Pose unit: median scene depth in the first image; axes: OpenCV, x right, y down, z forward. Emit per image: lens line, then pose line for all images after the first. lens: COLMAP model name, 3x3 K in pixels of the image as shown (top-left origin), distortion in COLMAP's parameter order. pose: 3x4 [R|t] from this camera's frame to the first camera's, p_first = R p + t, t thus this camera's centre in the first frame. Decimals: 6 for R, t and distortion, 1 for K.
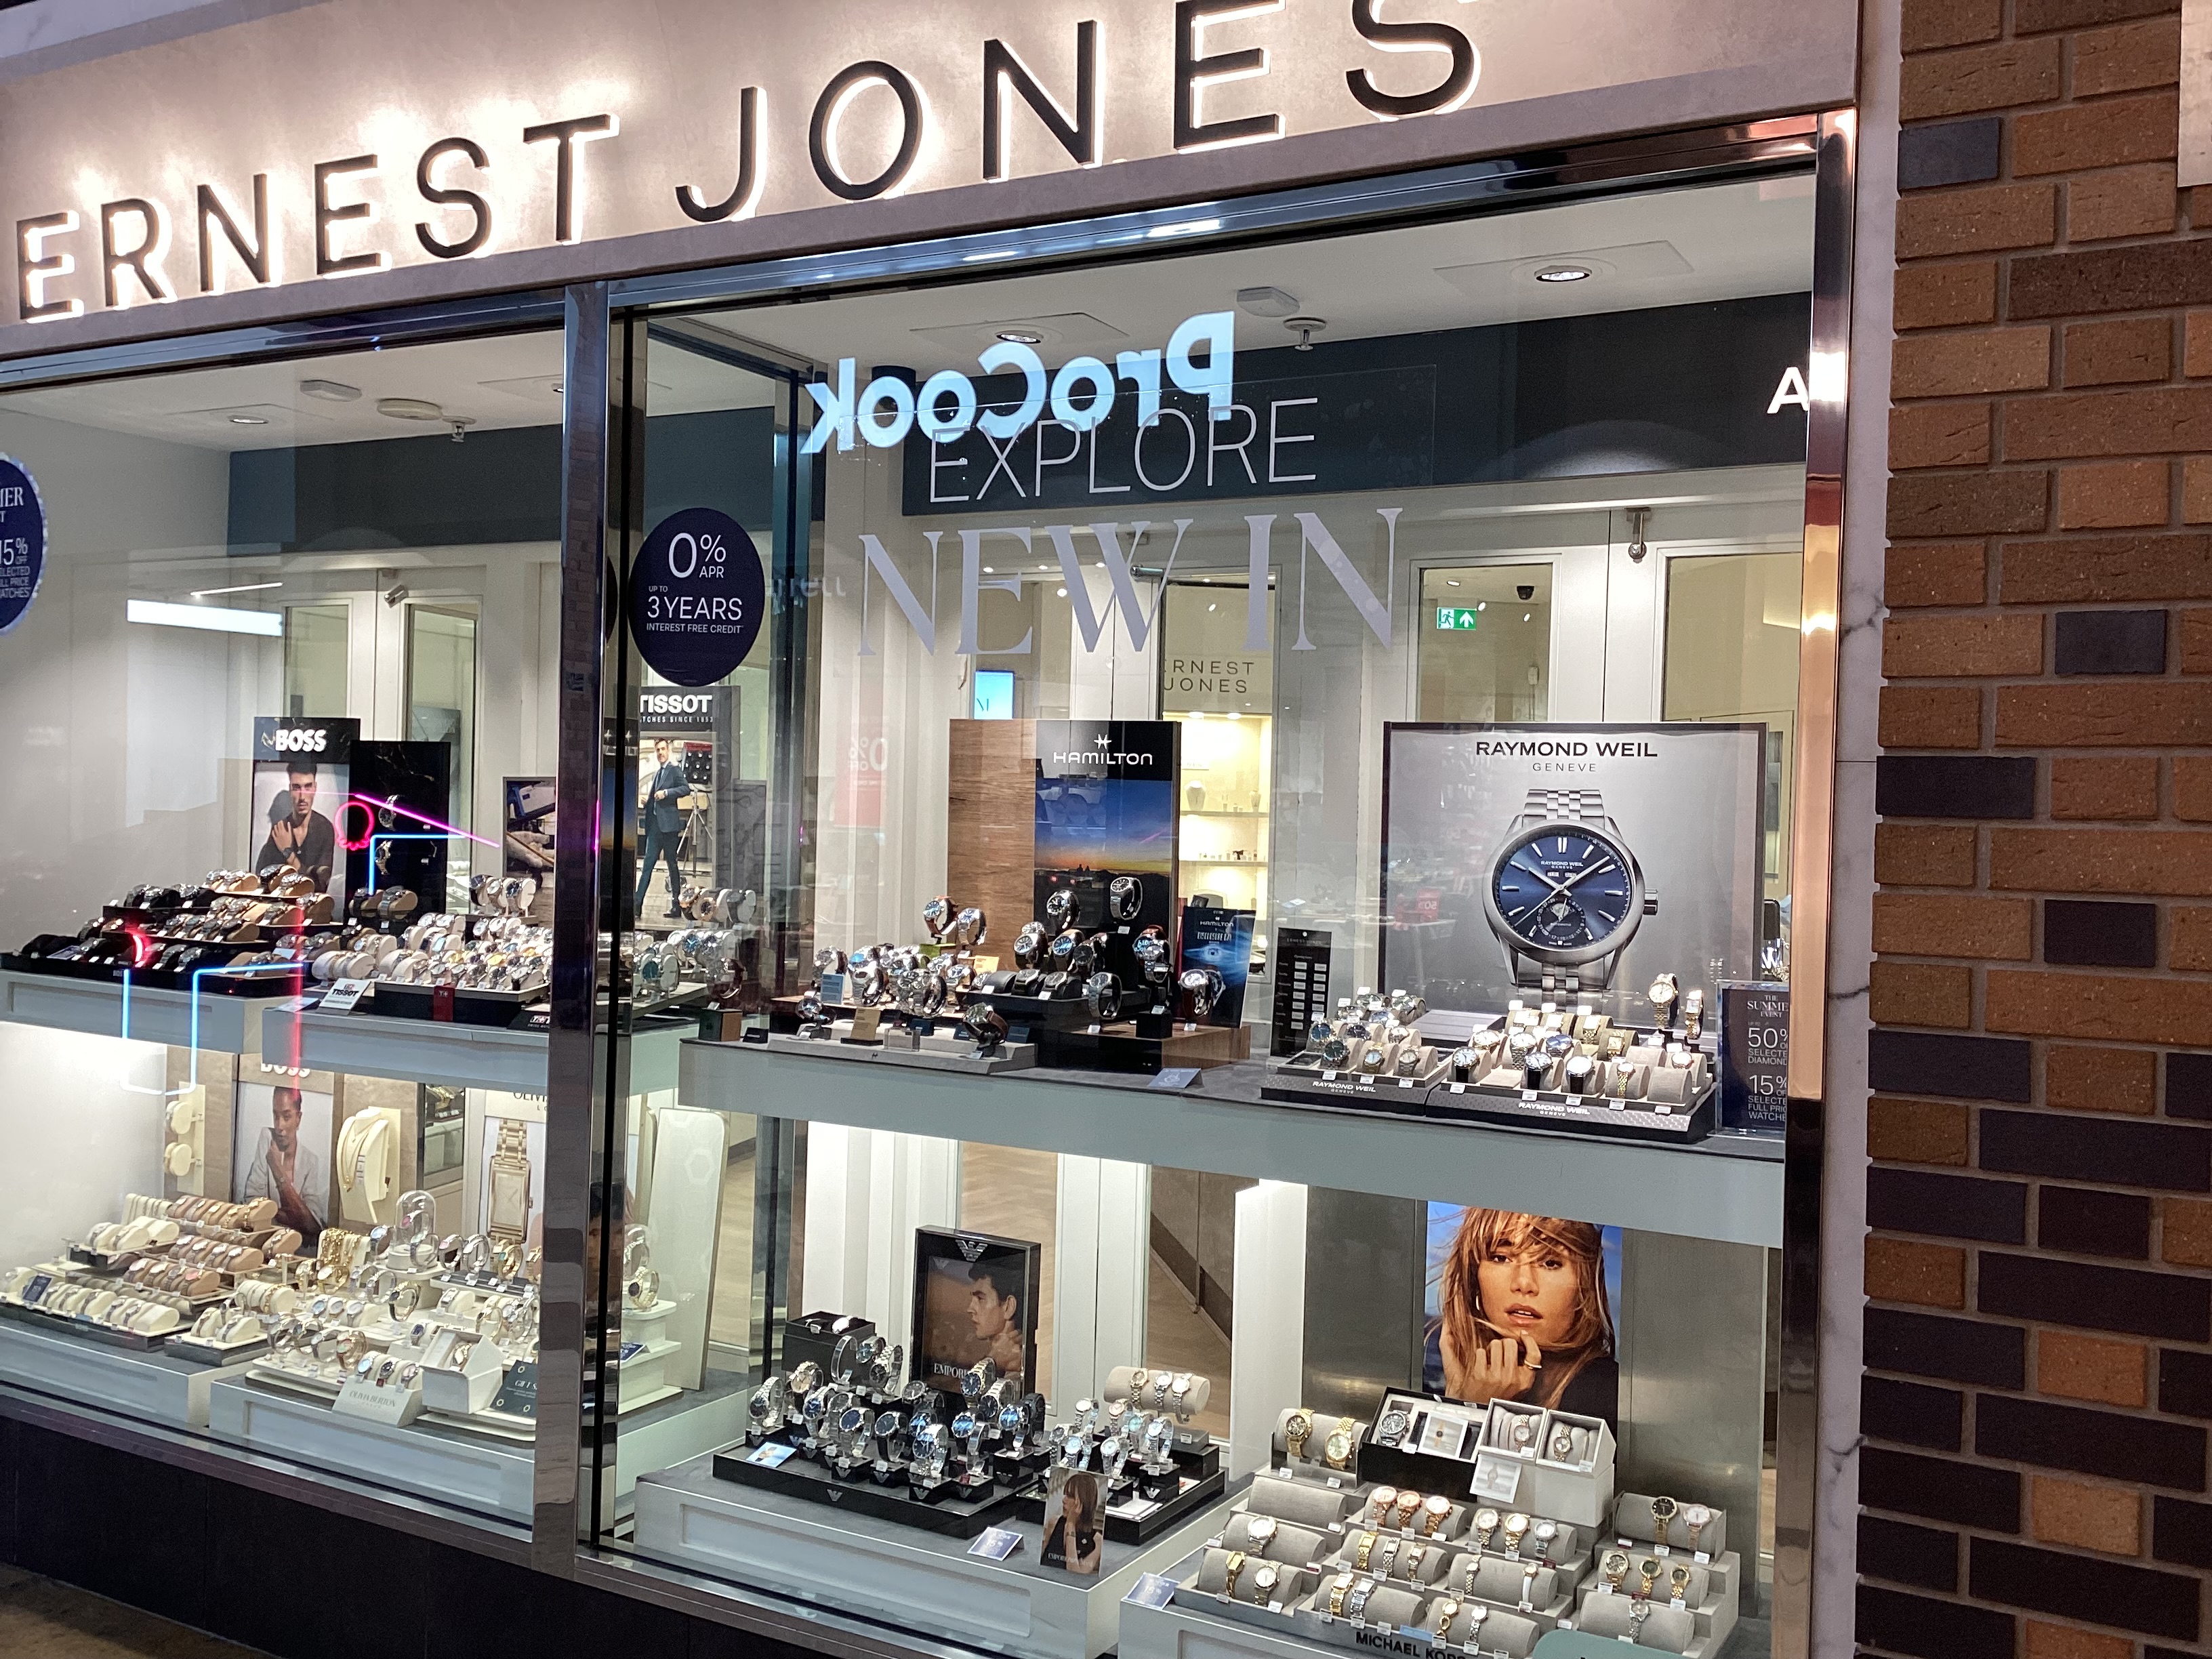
lens RADIAL K [[1973.3, 0, 1100.0], [0, 1973.3, 834.6], [0, 0, 1]] dist [0.116001, -0.182948]
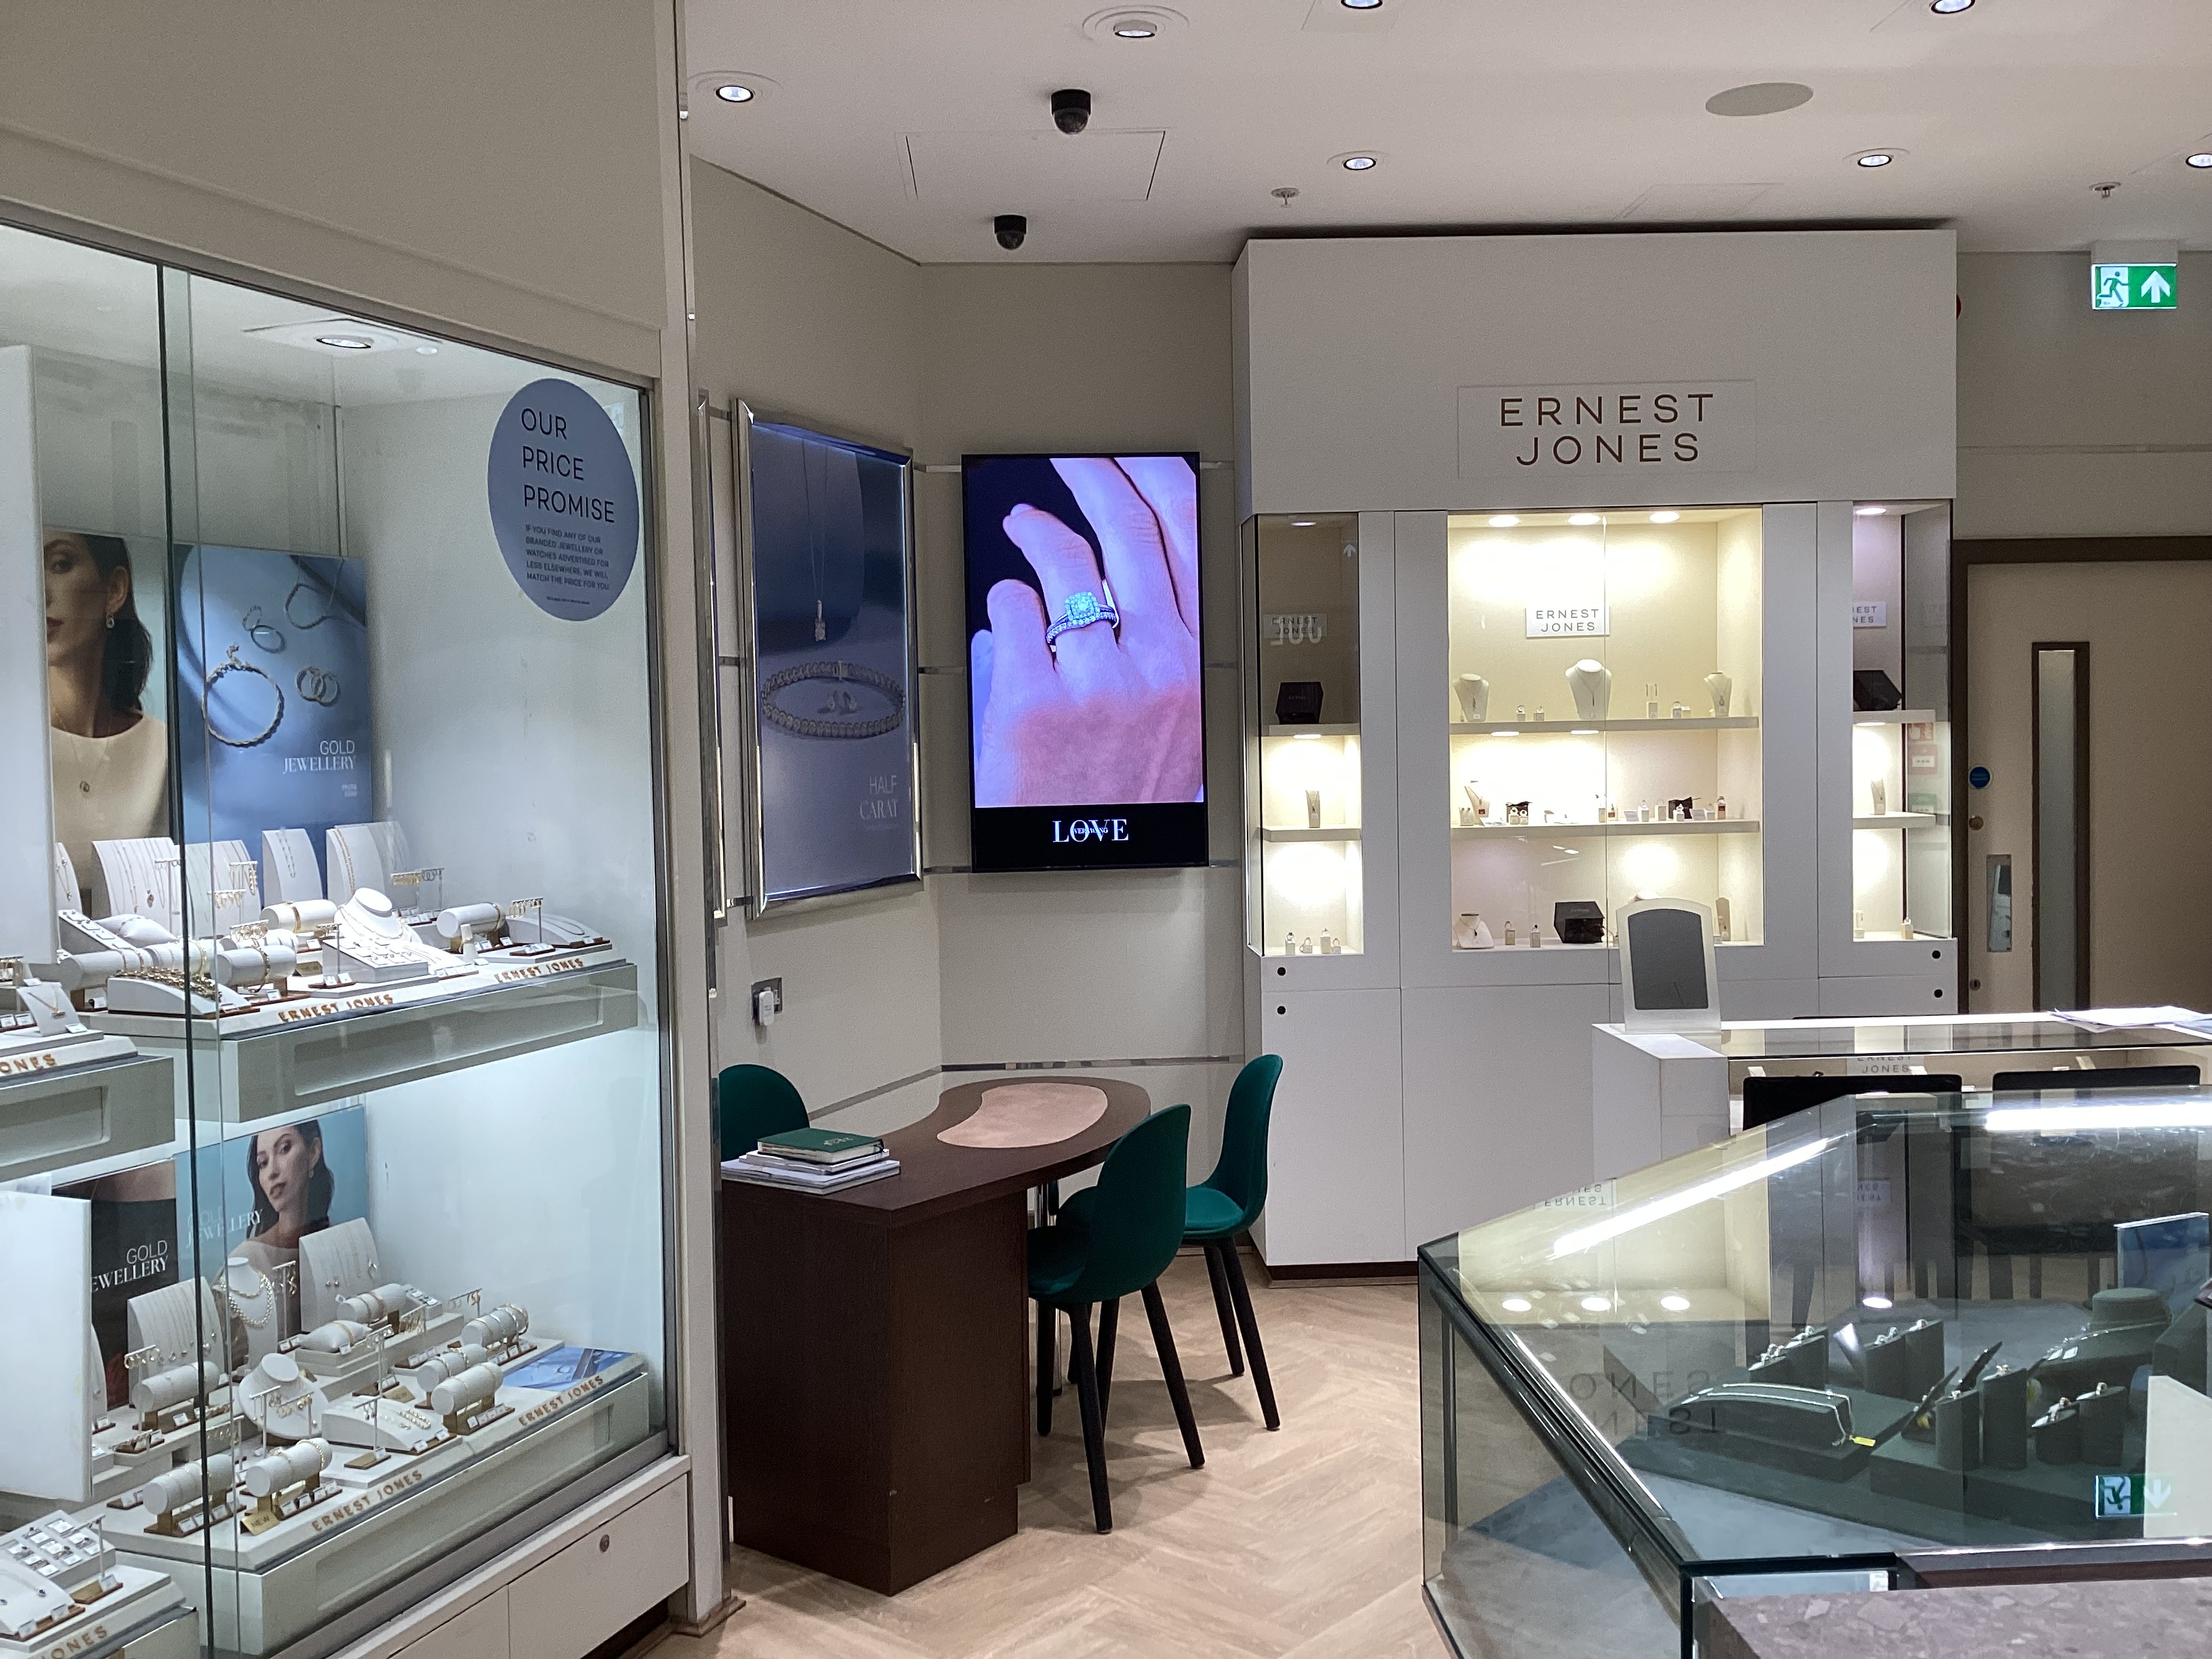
lens RADIAL K [[1973.3, 0, 1101.7], [0, 1973.3, 825.8], [0, 0, 1]] dist [0.116001, -0.182948]
pose [[0.992445, -0.040699, -0.115742, -0.014352], [0.044842, 0.998435, 0.033417, -0.008107], [0.114201, -0.038355, 0.992717, 0.515312]]
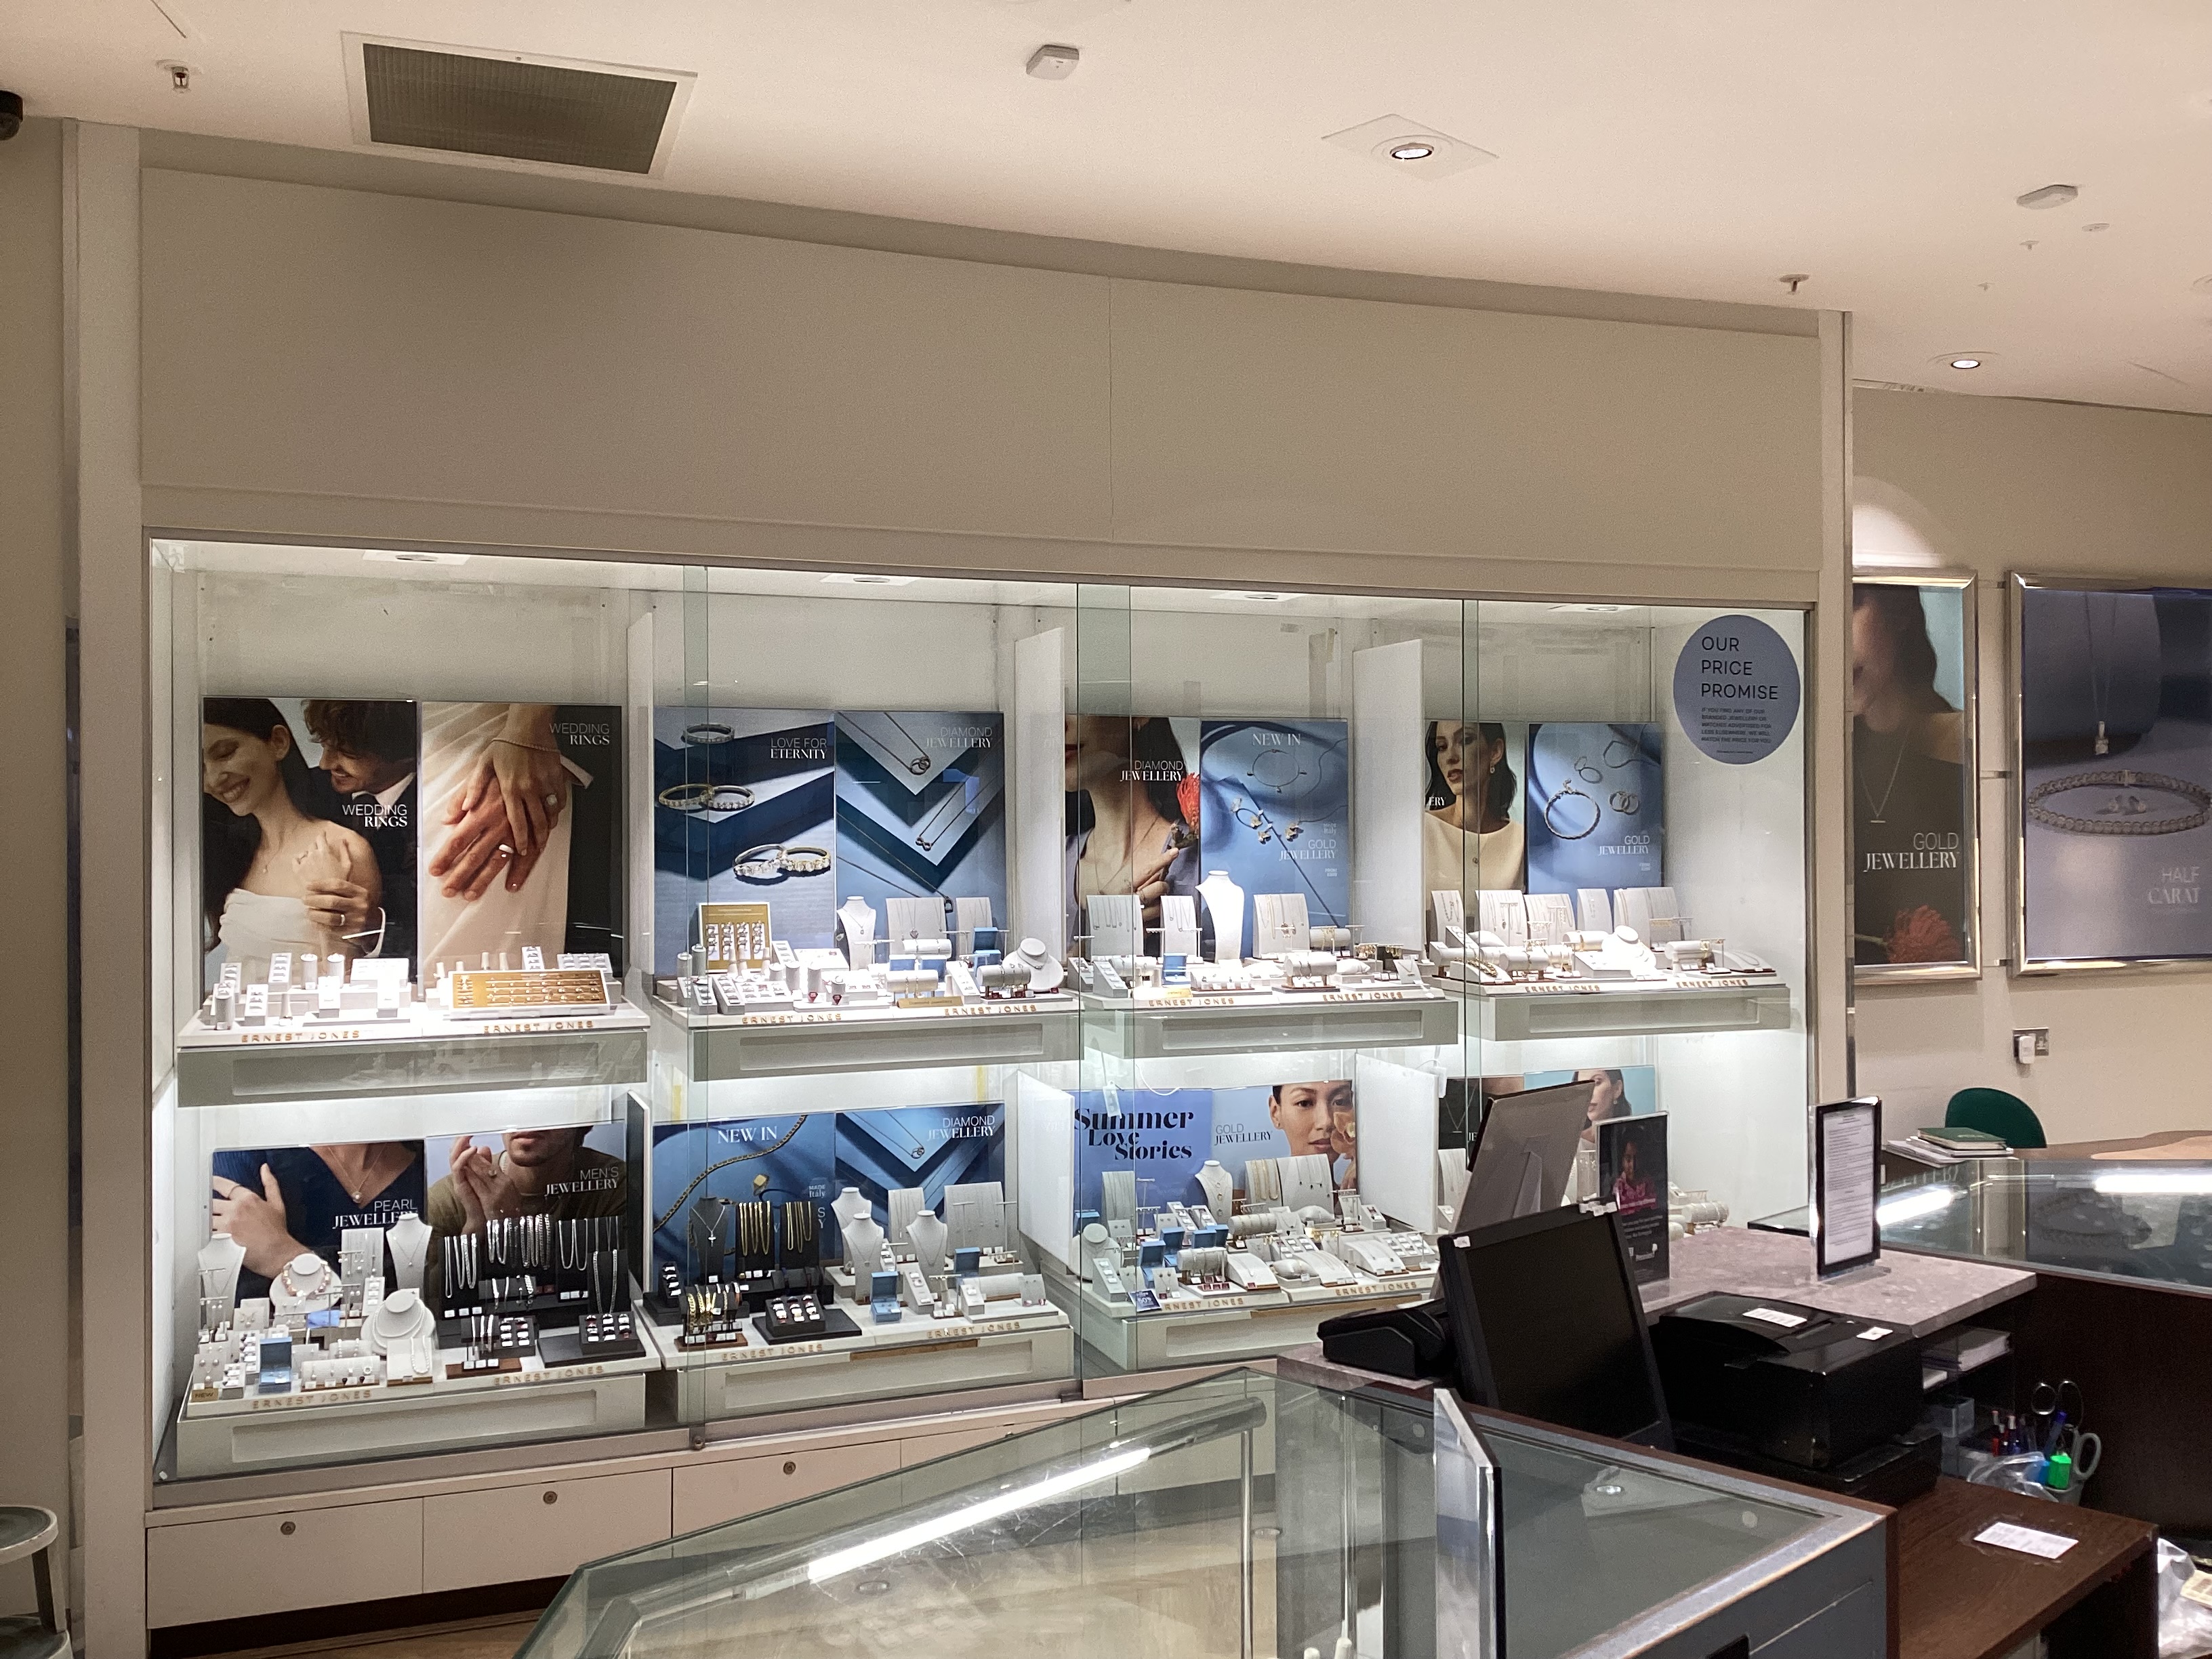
lens RADIAL K [[1973.3, 0, 1116.9], [0, 1973.3, 822.5], [0, 0, 1]] dist [0.116001, -0.182948]
pose [[0.583672, -0.029946, -0.811437, 0.158367], [0.013514, 0.999540, -0.027167, -0.007774], [0.811877, 0.004891, 0.583808, 0.414836]]
